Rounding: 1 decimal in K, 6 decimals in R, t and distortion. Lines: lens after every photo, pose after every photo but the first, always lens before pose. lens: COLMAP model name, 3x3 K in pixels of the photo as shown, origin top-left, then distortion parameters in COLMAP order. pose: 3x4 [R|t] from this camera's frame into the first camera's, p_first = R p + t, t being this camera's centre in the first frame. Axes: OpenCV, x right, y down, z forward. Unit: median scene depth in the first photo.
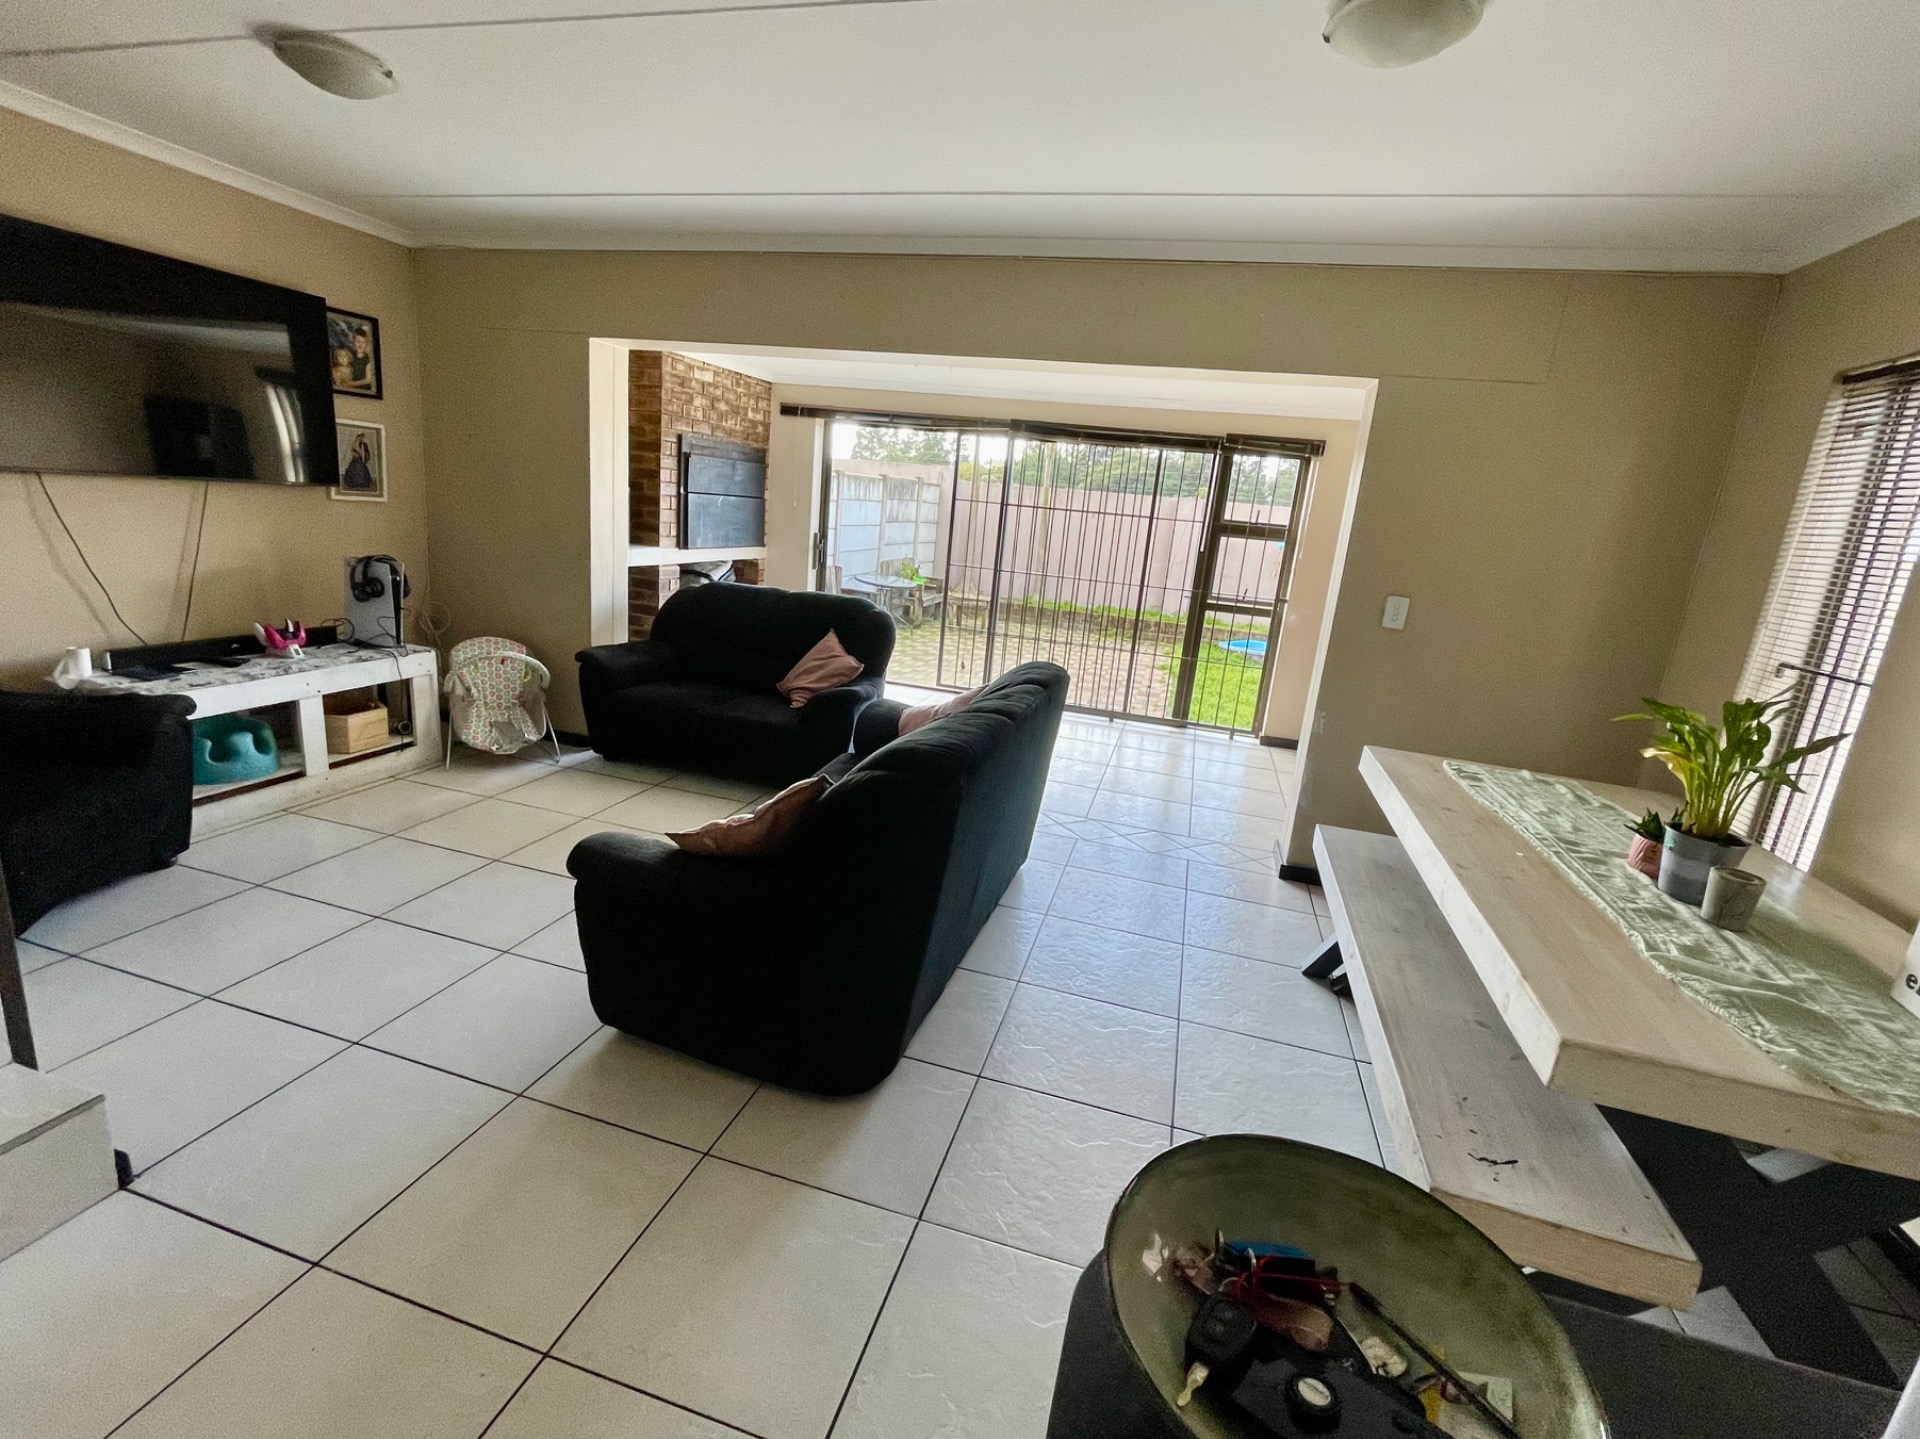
lens RADIAL K [[864.1, 0, 963.2], [0, 864.1, 719.2], [0, 0, 1]] dist [-0.005343, 0.003667]
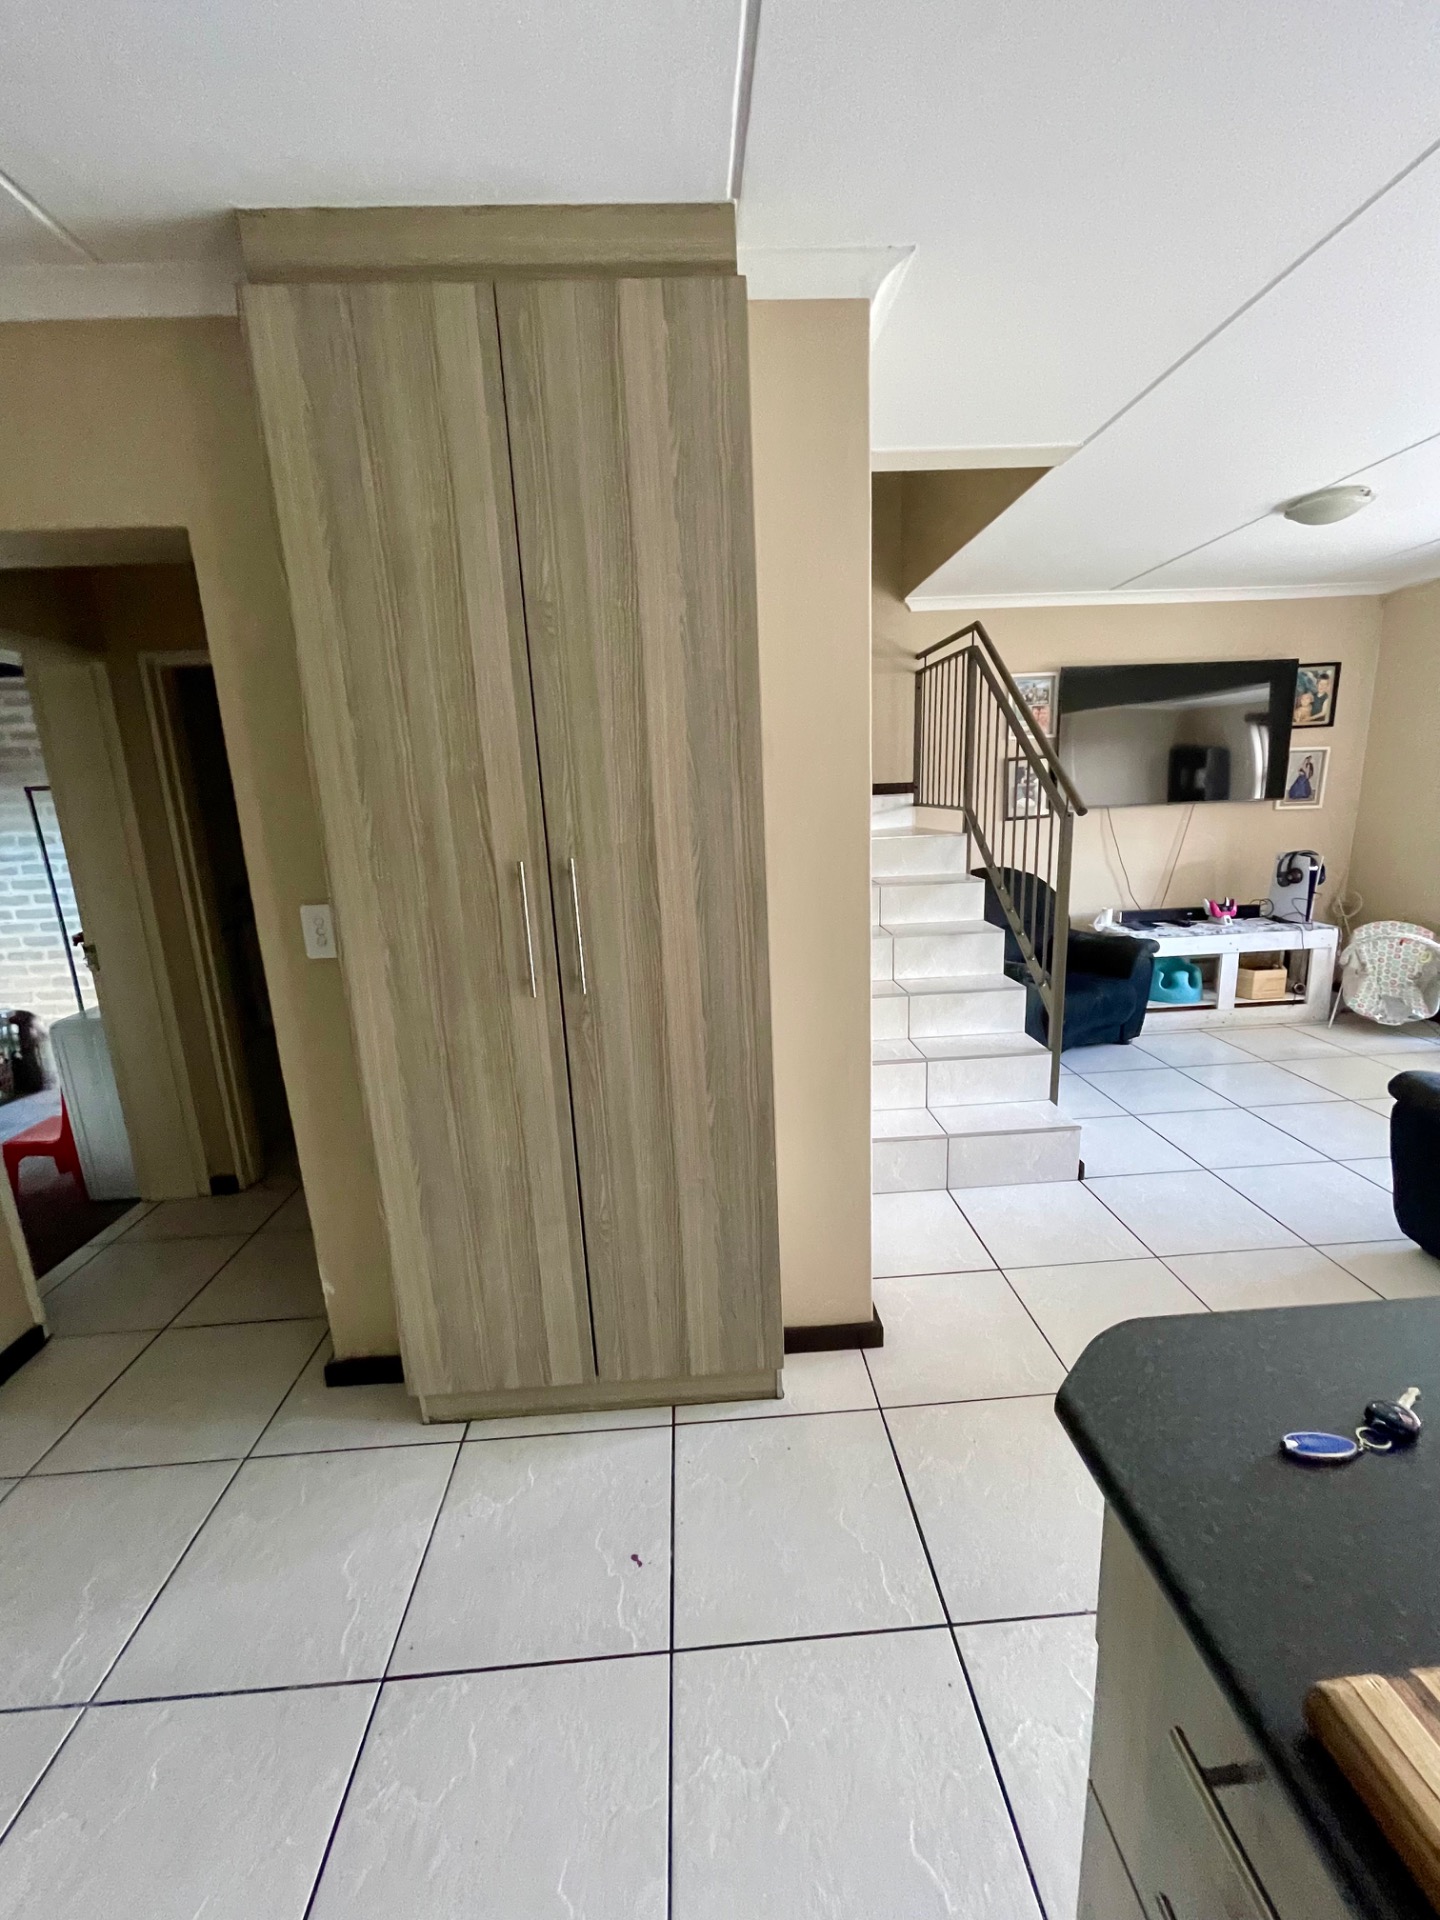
lens RADIAL K [[773.7, 0, 718.3], [0, 773.7, 958.0], [0, 0, 1]] dist [-0.002607, 0.002212]
pose [[0.312422, 0.097791, -0.944896, 0.136051], [-0.156221, 0.986434, 0.050437, 0.040888], [0.937010, 0.131855, 0.323461, -0.146308]]
